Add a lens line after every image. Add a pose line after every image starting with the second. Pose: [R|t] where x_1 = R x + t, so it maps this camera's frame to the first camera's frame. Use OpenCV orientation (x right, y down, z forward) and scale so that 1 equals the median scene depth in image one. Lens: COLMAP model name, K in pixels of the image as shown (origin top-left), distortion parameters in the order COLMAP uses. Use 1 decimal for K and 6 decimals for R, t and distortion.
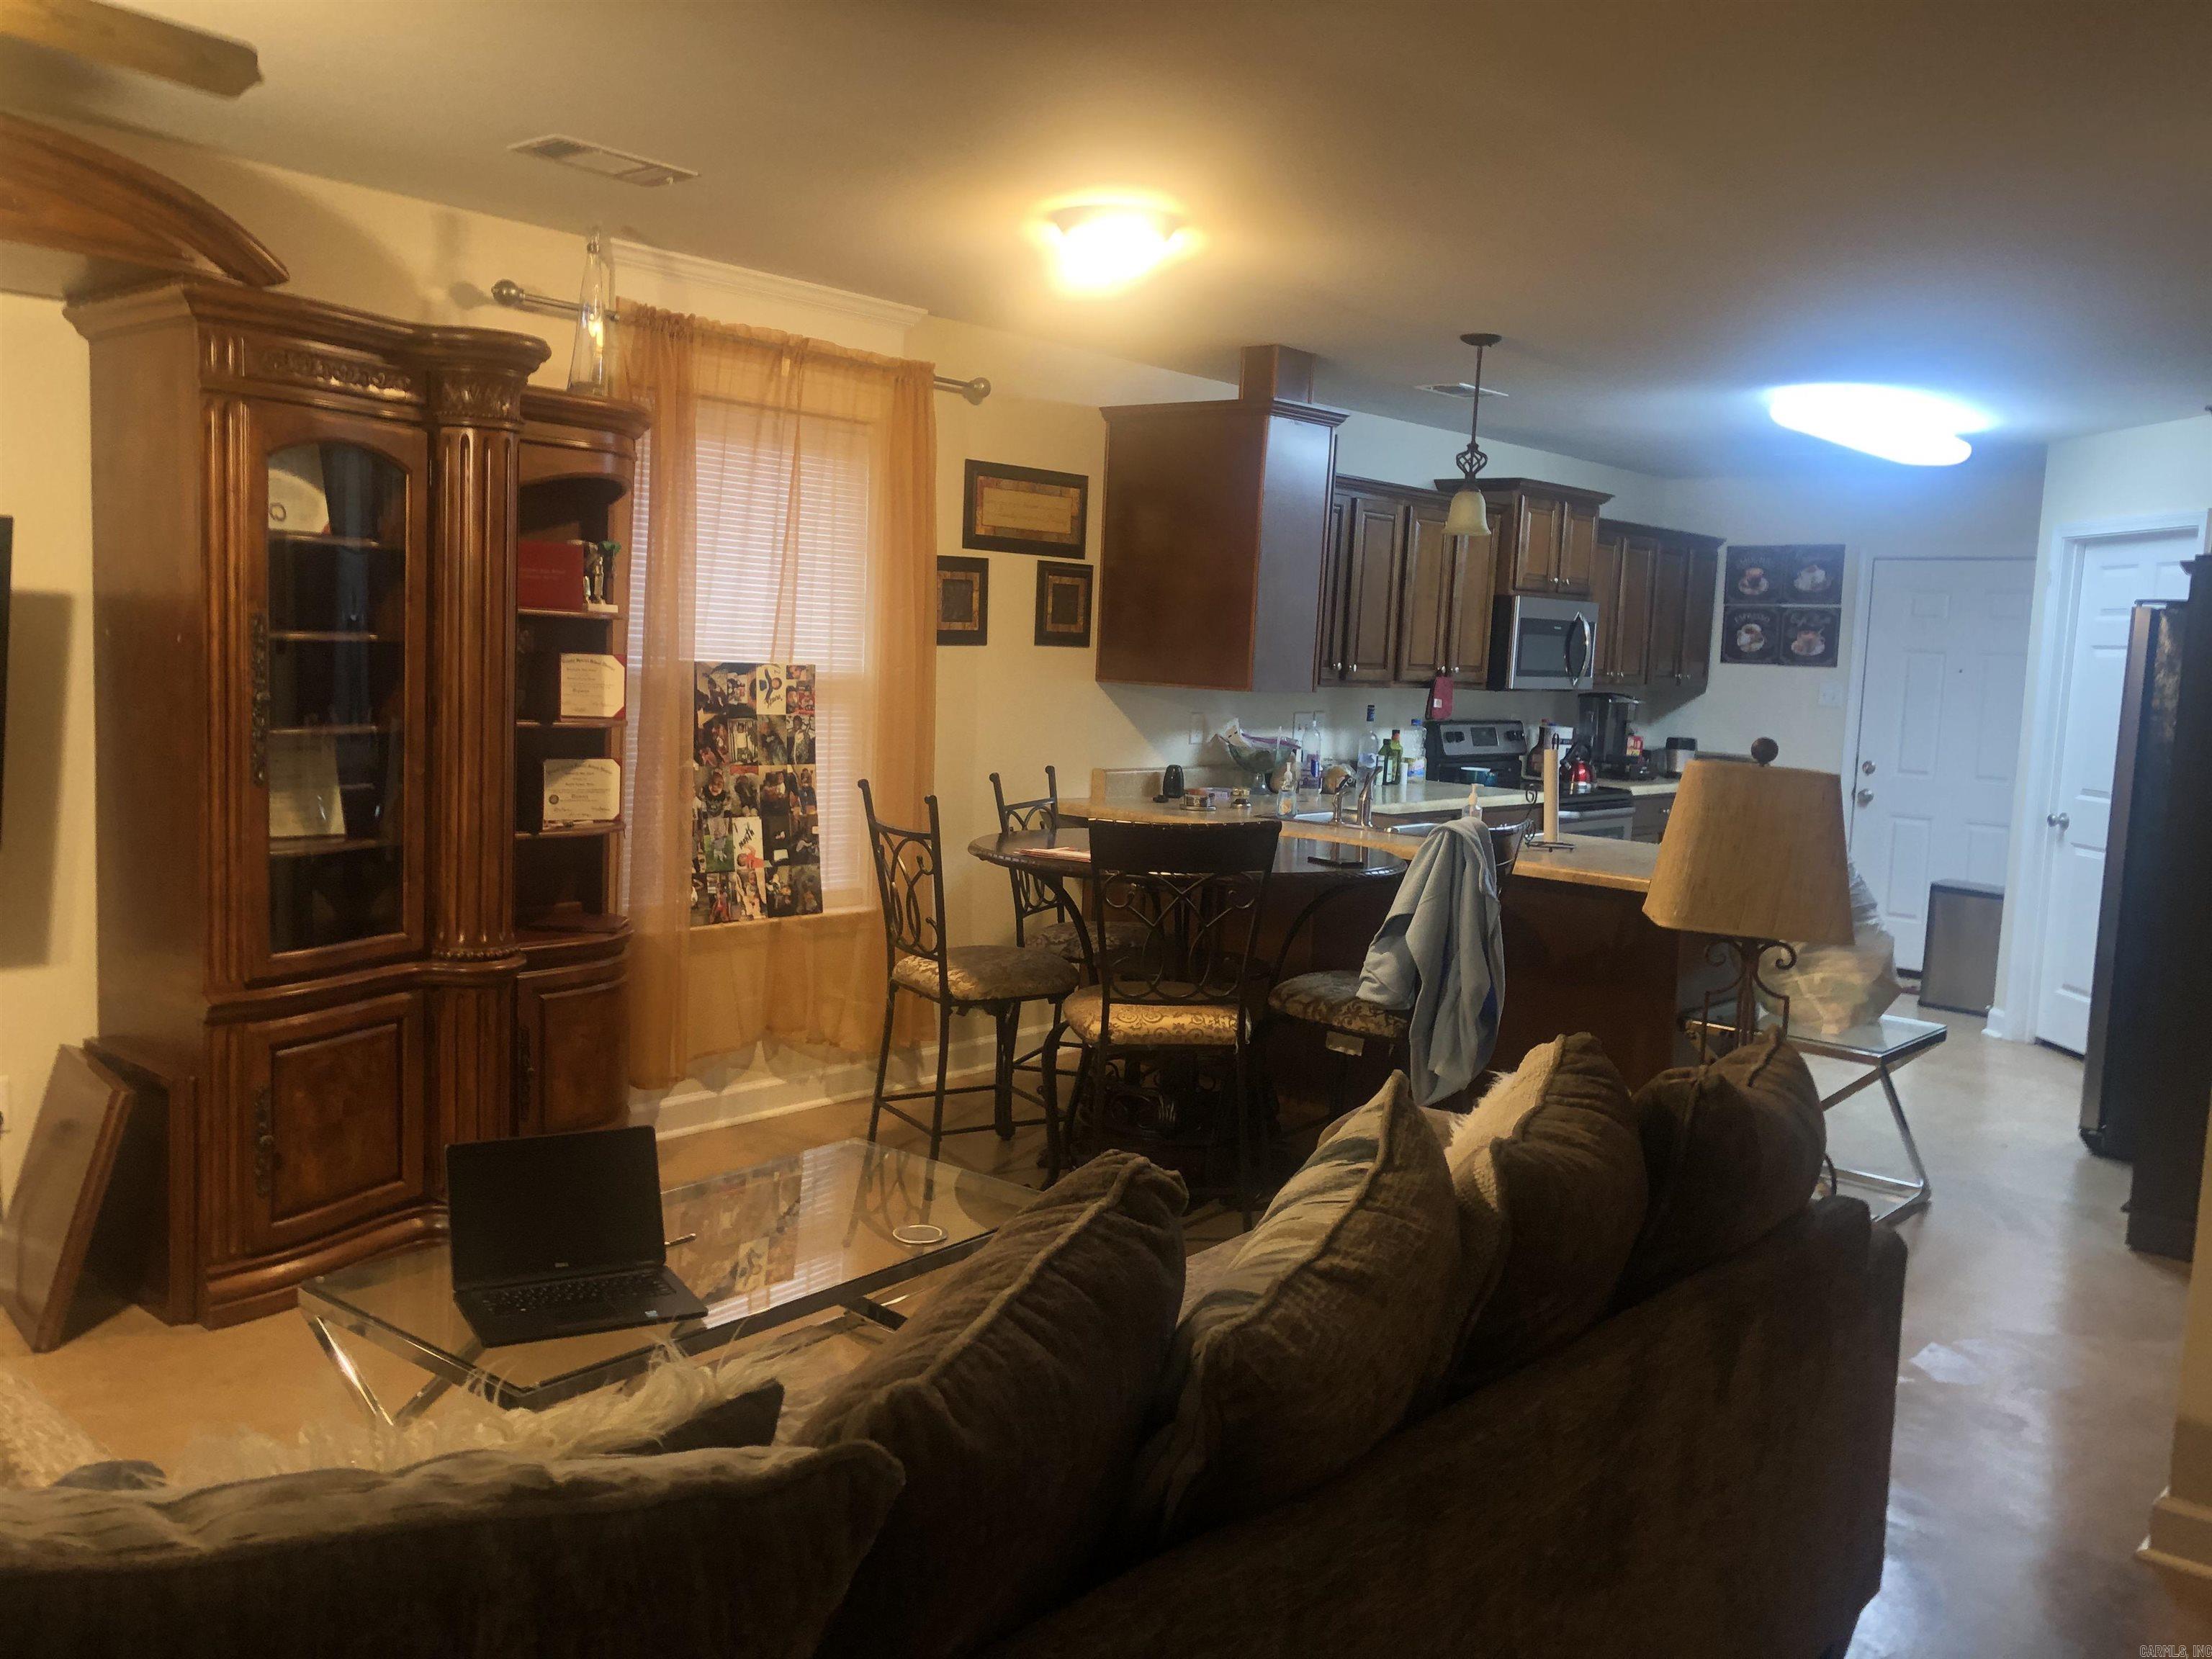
lens RADIAL K [[1839.3, 0, 1094.2], [0, 1839.3, 833.7], [0, 0, 1]] dist [0.007993, -0.006662]
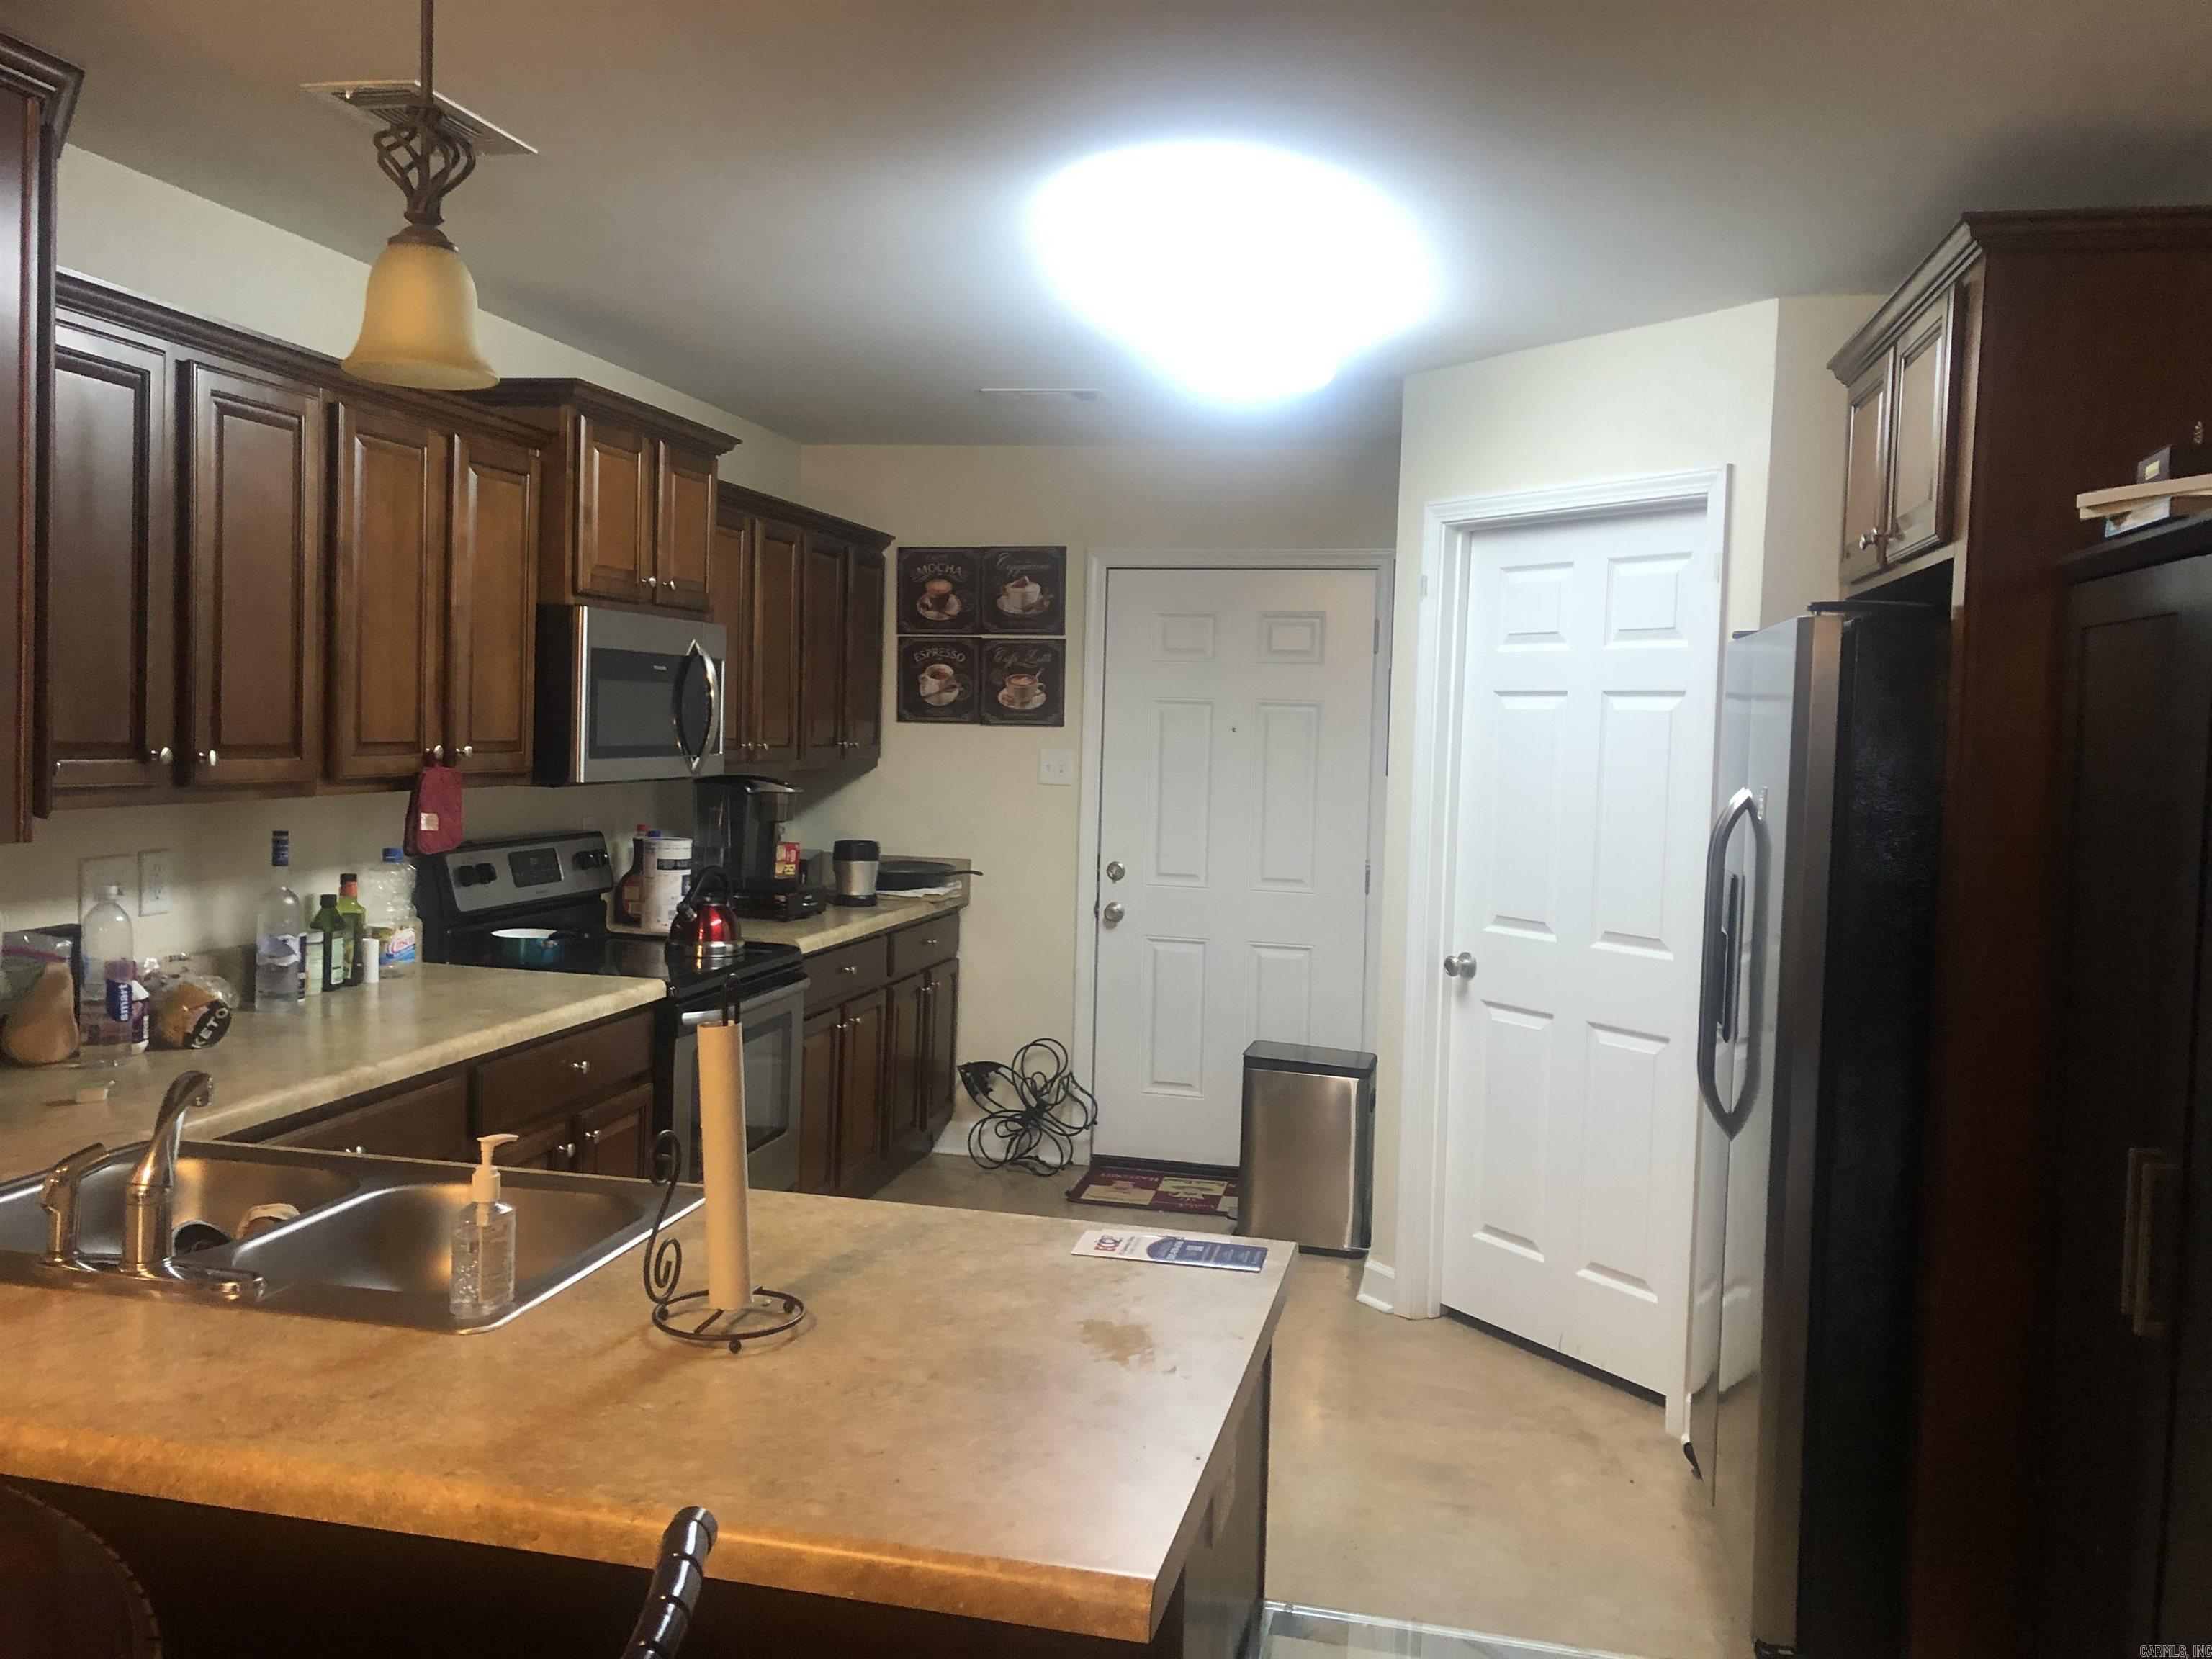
lens RADIAL K [[1839.3, 0, 1097.0], [0, 1839.3, 839.3], [0, 0, 1]] dist [0.007993, -0.006662]
pose [[0.879988, -0.046929, 0.472672, 0.103649], [0.058139, 0.998267, -0.009127, -0.047714], [-0.471424, 0.035512, 0.881191, 0.452004]]
